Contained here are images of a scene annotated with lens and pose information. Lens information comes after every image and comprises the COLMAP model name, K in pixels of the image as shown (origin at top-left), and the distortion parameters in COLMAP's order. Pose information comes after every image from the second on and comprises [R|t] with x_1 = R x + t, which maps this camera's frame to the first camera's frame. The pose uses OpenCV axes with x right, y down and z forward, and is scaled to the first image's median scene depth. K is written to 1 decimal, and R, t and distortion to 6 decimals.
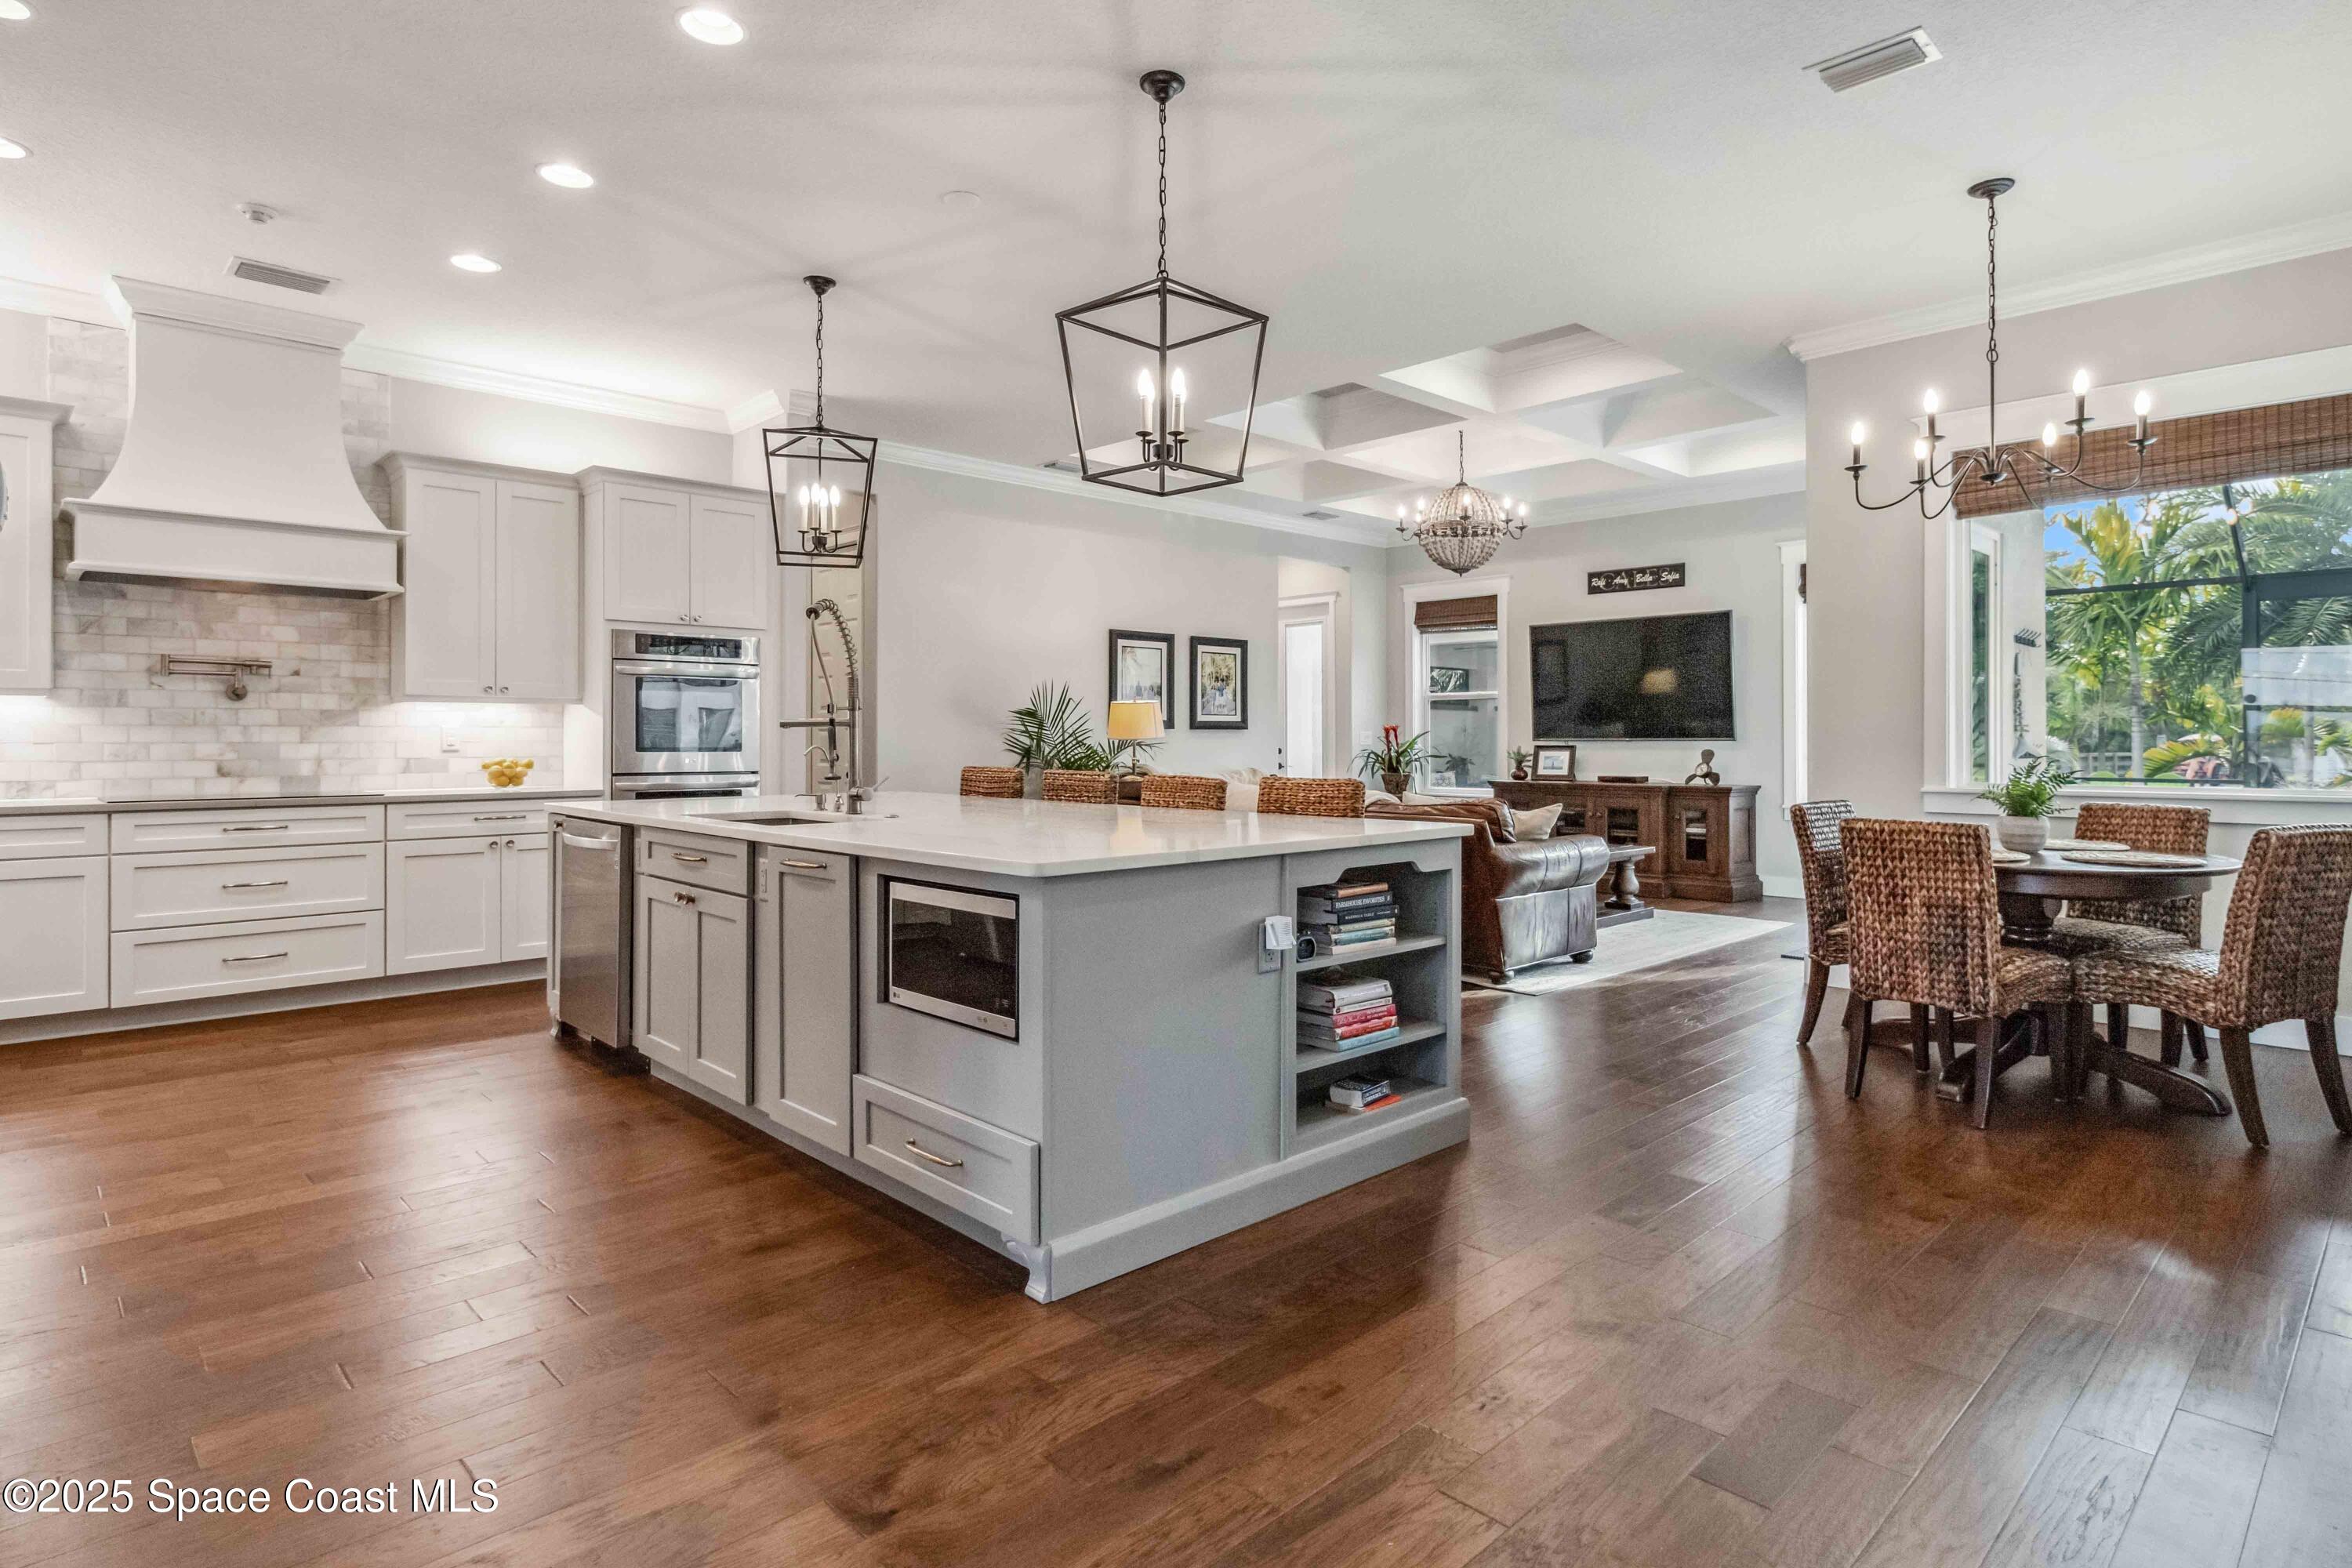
lens RADIAL K [[1224.0, 0, 1177.8], [0, 1224.0, 728.8], [0, 0, 1]] dist [0.000441, 0.000066]
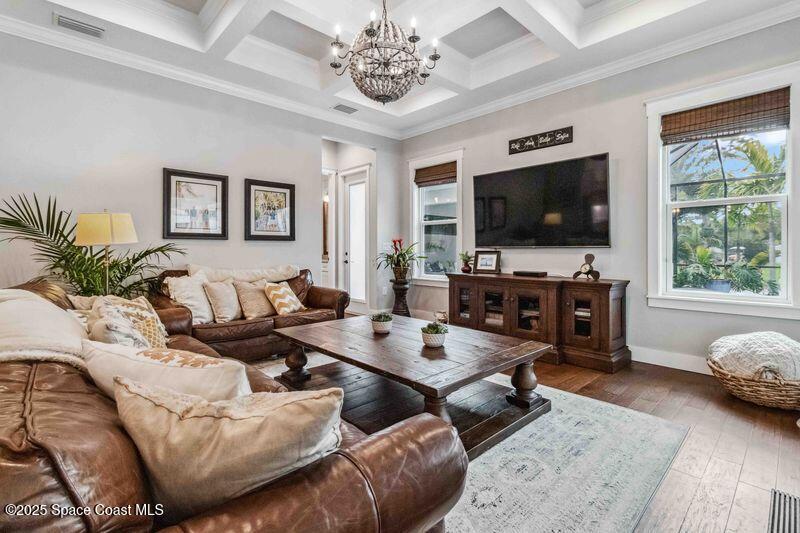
lens RADIAL K [[376.3, 0, 400.0], [0, 376.3, 245.4], [0, 0, 1]] dist [-0.000512, -0.000008]
pose [[0.999989, 0.000433, -0.004627, 0.219617], [-0.000419, 0.999995, 0.003046, 0.005755], [0.004629, -0.003044, 0.999985, 0.573621]]
